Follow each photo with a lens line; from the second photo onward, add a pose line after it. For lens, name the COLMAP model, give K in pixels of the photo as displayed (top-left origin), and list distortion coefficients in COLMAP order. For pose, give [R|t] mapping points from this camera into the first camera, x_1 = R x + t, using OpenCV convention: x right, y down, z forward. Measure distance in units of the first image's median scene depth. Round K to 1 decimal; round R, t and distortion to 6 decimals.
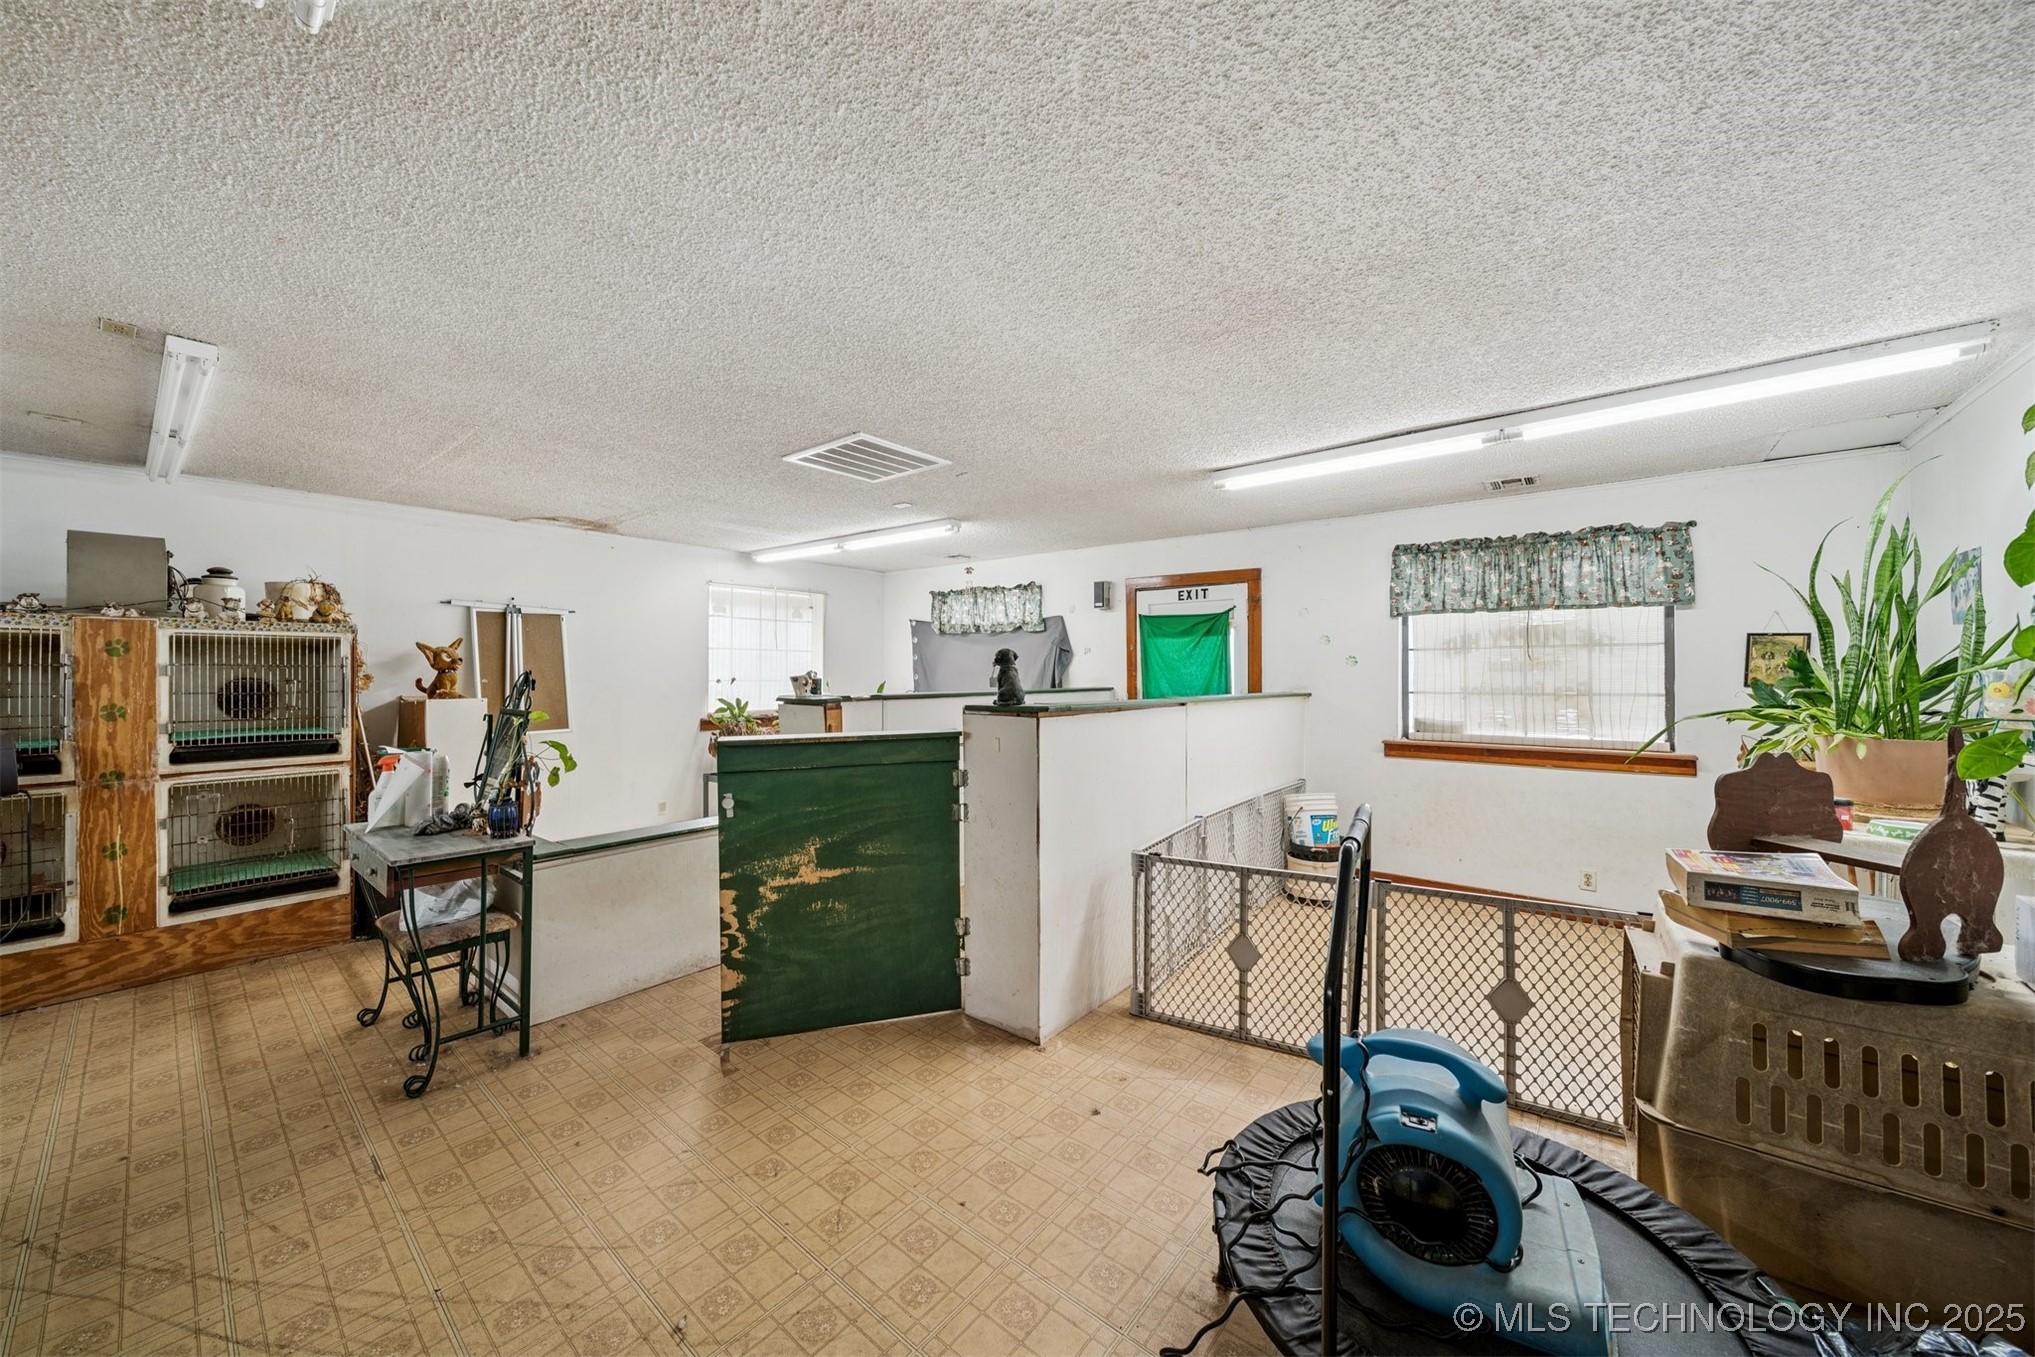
lens RADIAL K [[730.7, 0, 1018.2], [0, 730.7, 672.2], [0, 0, 1]] dist [-0.001735, -0.000244]
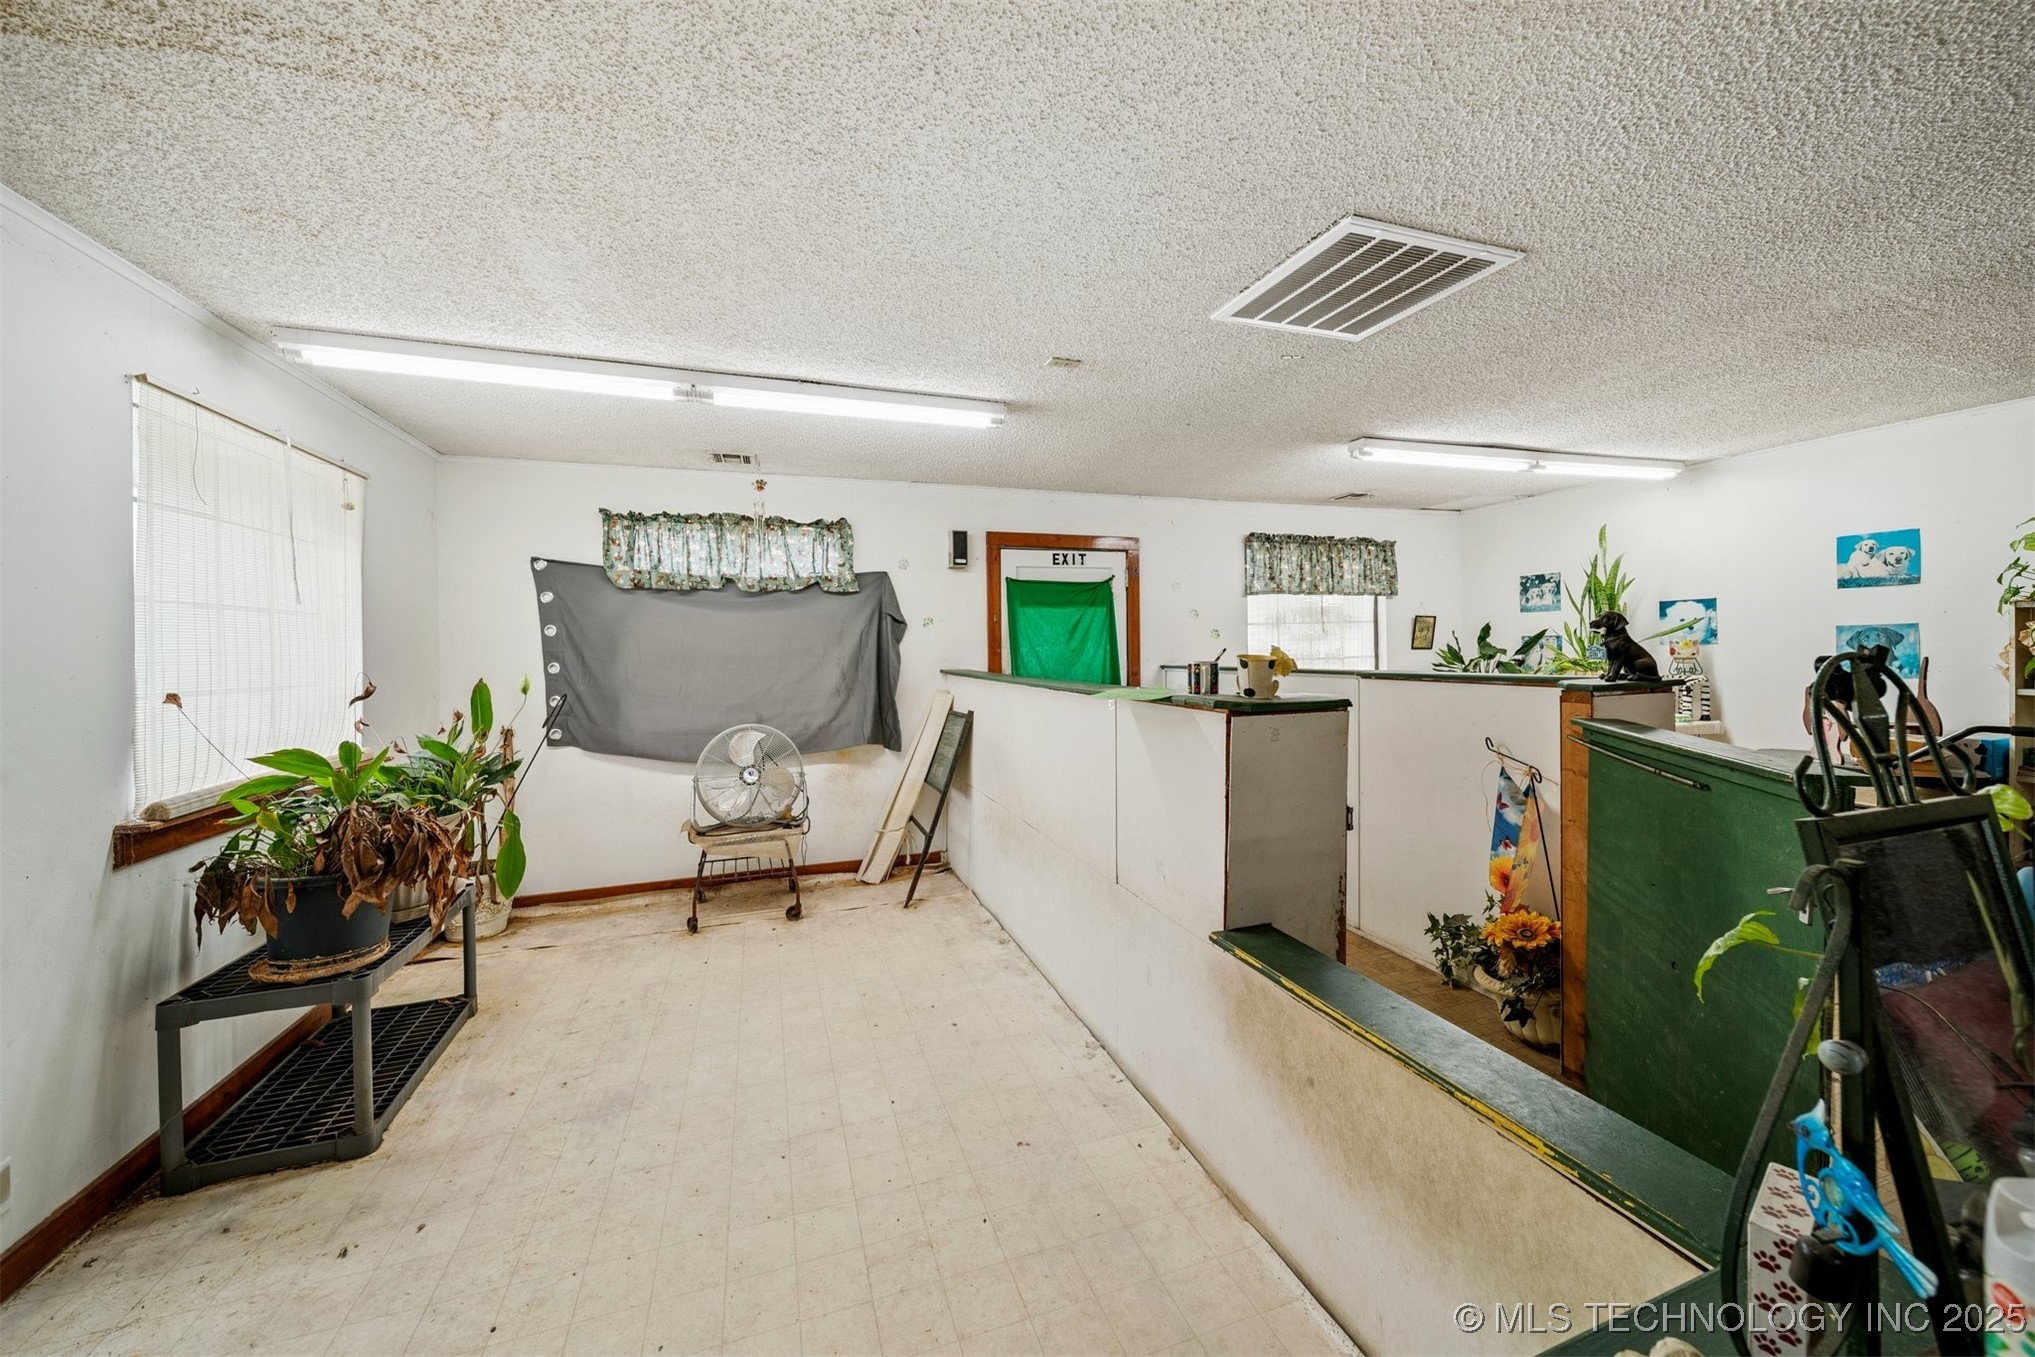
lens RADIAL K [[730.7, 0, 1029.7], [0, 730.7, 664.5], [0, 0, 1]] dist [-0.001735, -0.000244]
pose [[0.536167, -0.035596, 0.843361, -0.522153], [0.019077, 0.999366, 0.030053, -0.006738], [-0.843896, -0.000024, 0.536506, 0.556018]]
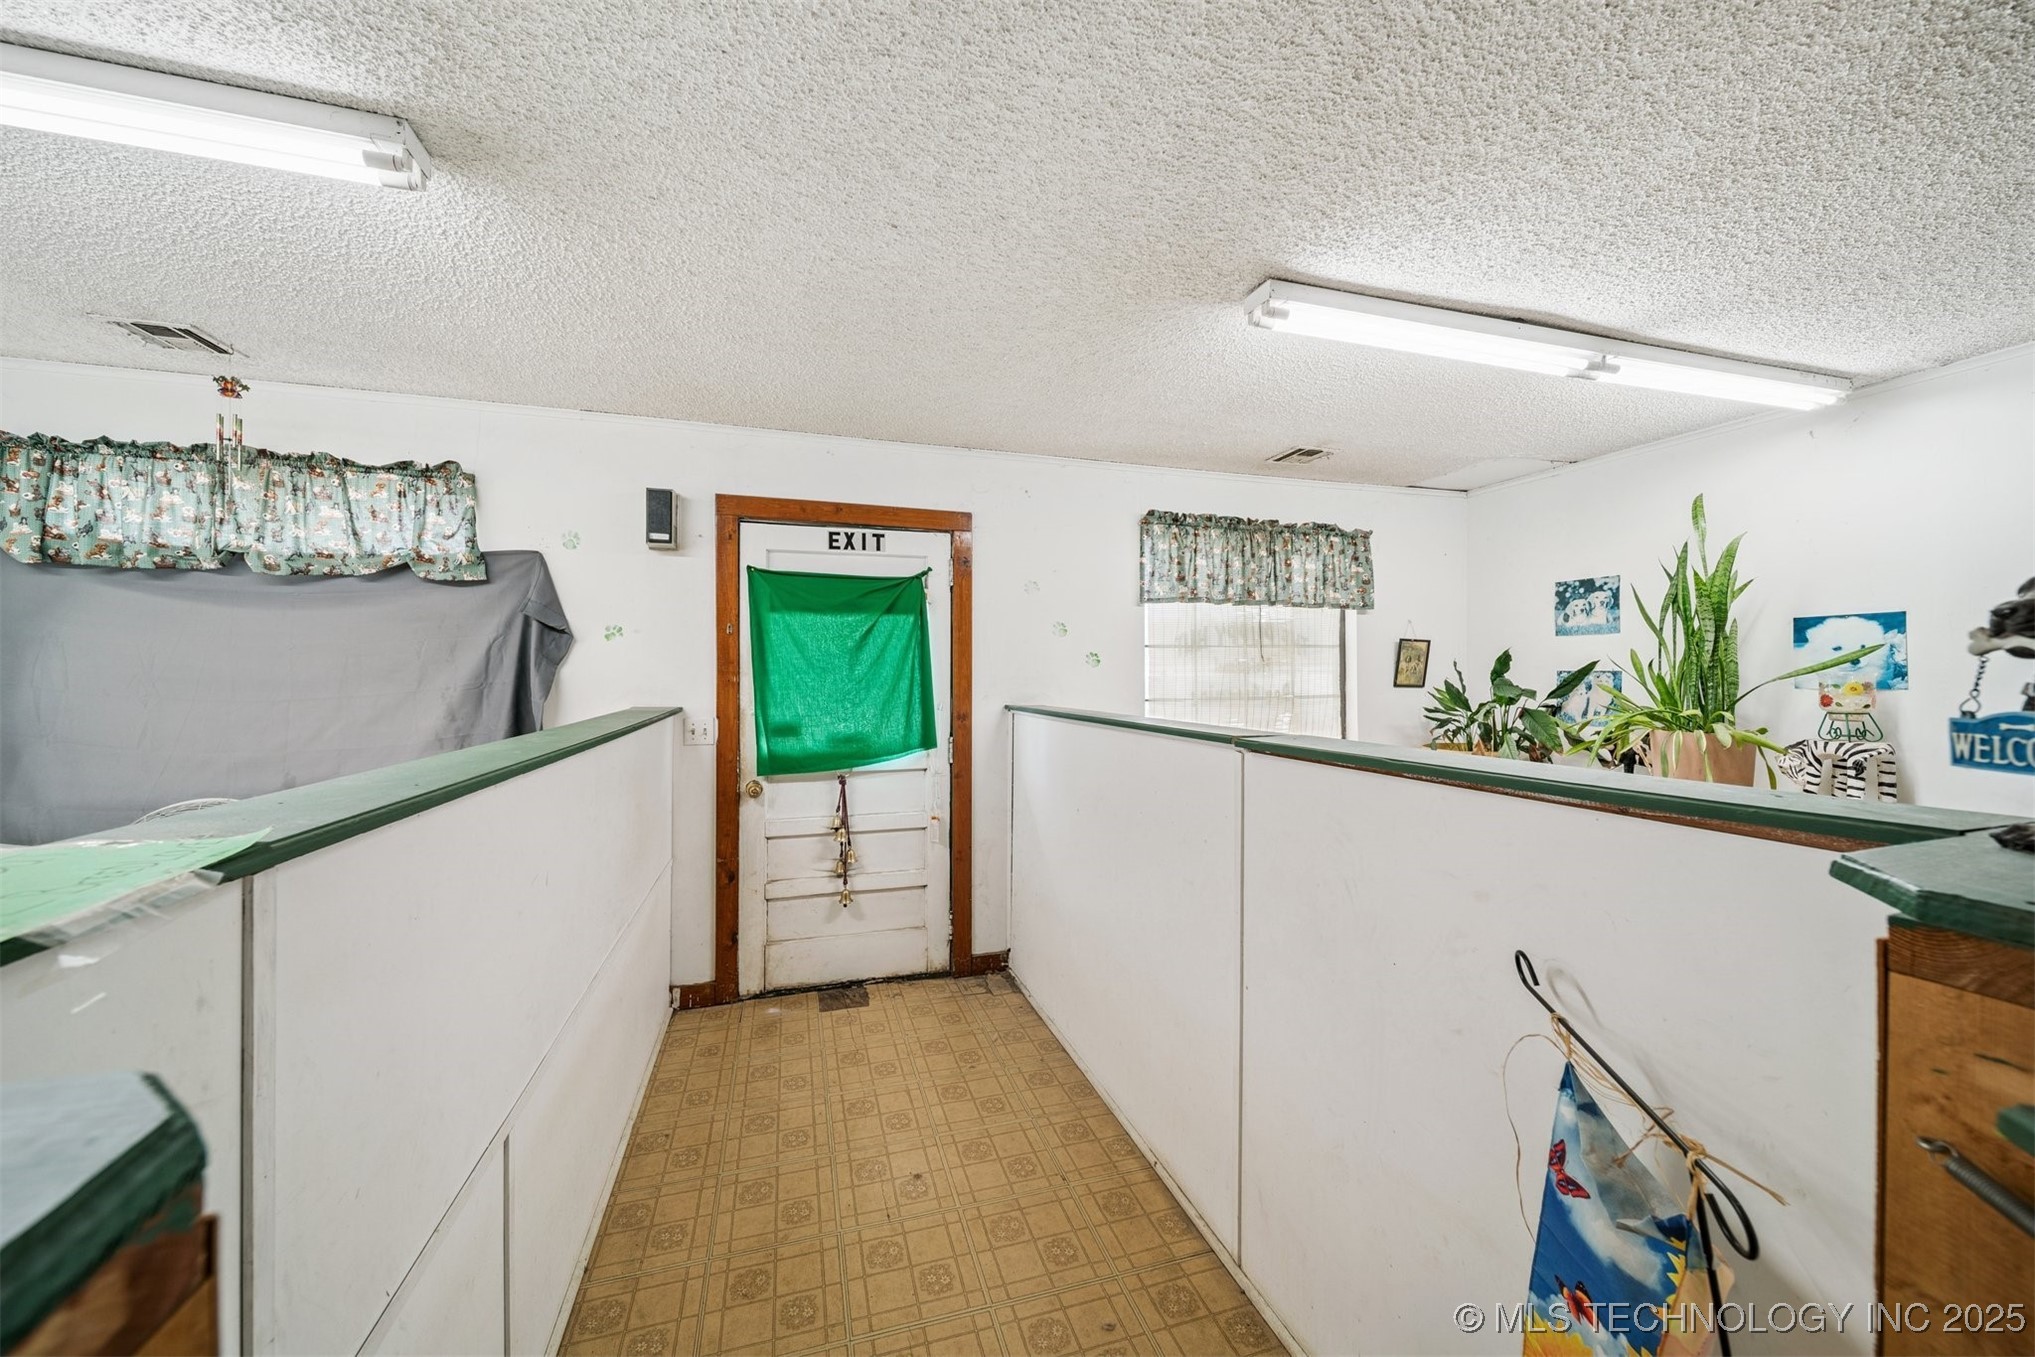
lens RADIAL K [[730.7, 0, 1010.2], [0, 730.7, 678.9], [0, 0, 1]] dist [-0.001735, -0.000244]
pose [[0.562110, -0.011516, 0.826982, -0.167063], [0.001493, 0.999916, 0.012909, -0.004707], [-0.827061, -0.006021, 0.562080, 0.562652]]
